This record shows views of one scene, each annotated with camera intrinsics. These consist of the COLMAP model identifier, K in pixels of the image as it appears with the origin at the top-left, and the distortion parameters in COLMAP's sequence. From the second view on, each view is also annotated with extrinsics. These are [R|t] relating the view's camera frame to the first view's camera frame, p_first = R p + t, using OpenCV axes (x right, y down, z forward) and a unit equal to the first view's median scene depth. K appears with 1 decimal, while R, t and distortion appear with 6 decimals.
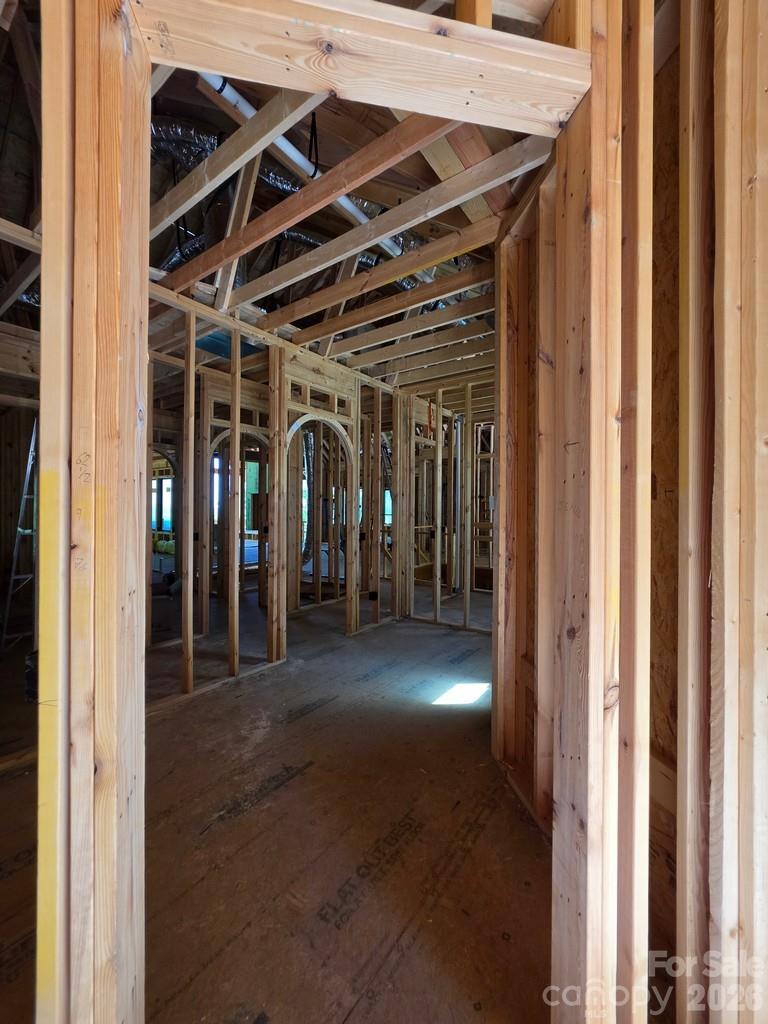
lens RADIAL K [[411.2, 0, 382.4], [0, 411.2, 509.7], [0, 0, 1]] dist [-0.002564, 0.000745]
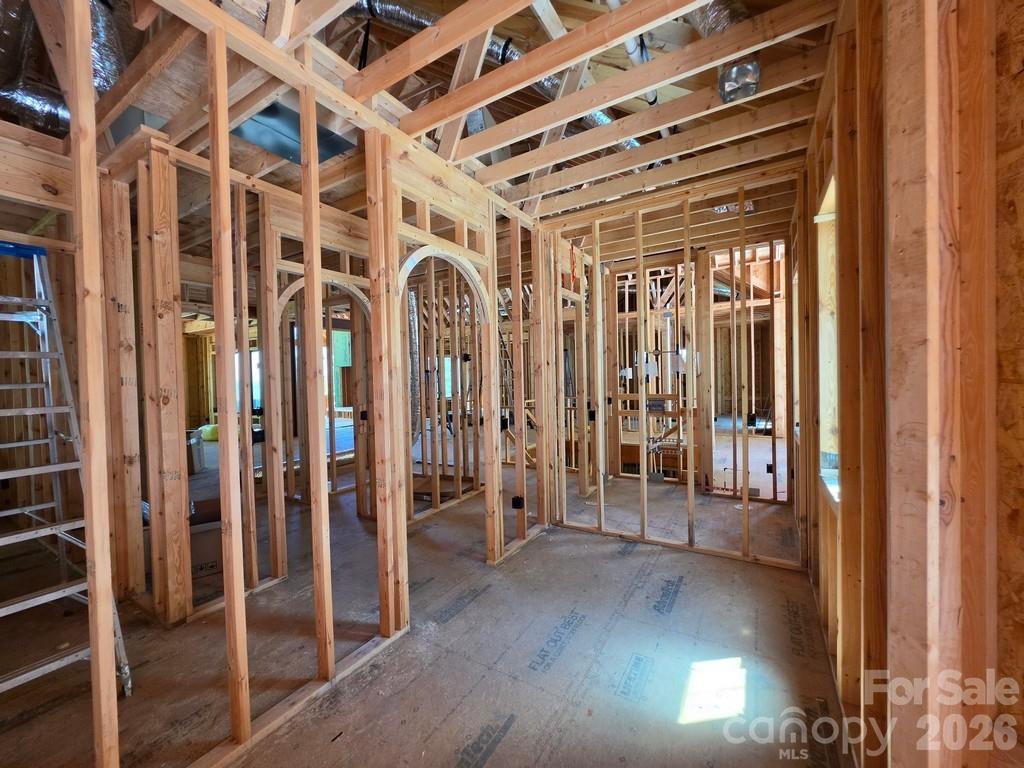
lens RADIAL K [[411.2, 0, 507.1], [0, 411.2, 383.6], [0, 0, 1]] dist [-0.002564, 0.000745]
pose [[0.996449, -0.032694, 0.077596, -0.104421], [0.031419, 0.999352, 0.017587, -0.018860], [-0.078121, -0.015086, 0.996830, 0.306921]]
